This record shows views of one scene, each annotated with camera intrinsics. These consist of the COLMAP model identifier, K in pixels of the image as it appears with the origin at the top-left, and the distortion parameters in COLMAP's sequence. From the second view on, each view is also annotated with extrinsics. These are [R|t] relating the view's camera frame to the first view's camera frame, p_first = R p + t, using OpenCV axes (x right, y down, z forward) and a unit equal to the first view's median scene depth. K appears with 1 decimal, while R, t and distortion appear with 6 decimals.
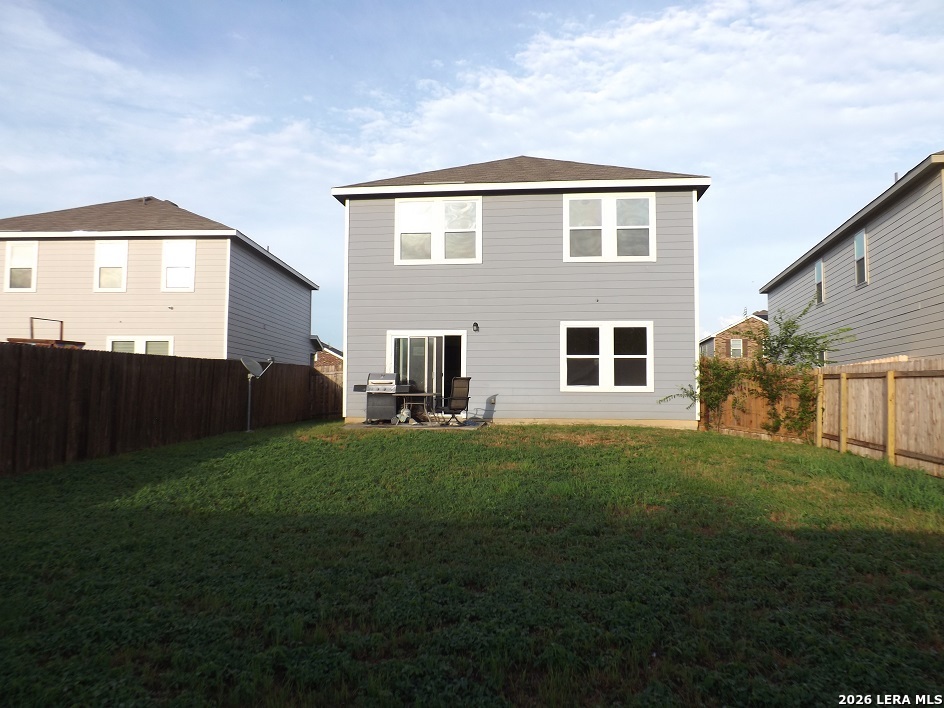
lens RADIAL K [[685.6, 0, 459.6], [0, 685.6, 356.9], [0, 0, 1]] dist [-0.049083, 0.003312]
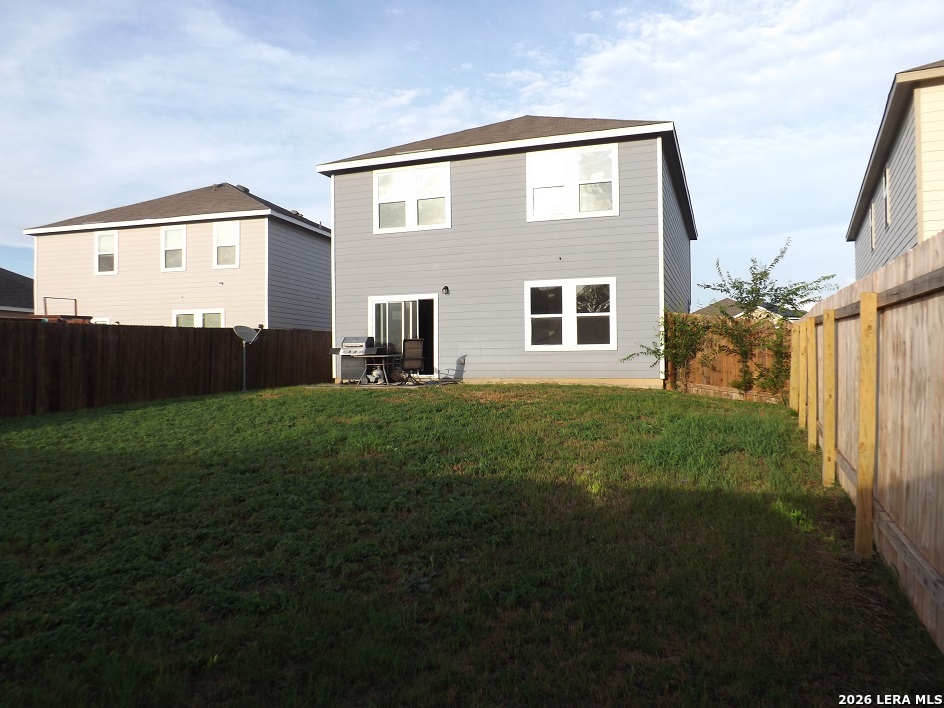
lens RADIAL K [[685.6, 0, 459.6], [0, 685.6, 356.9], [0, 0, 1]] dist [-0.049083, 0.003312]
pose [[0.971375, -0.014529, -0.237108, 0.292791], [0.026572, 0.998509, 0.047674, 0.008264], [0.236062, -0.052609, 0.970313, -0.002942]]
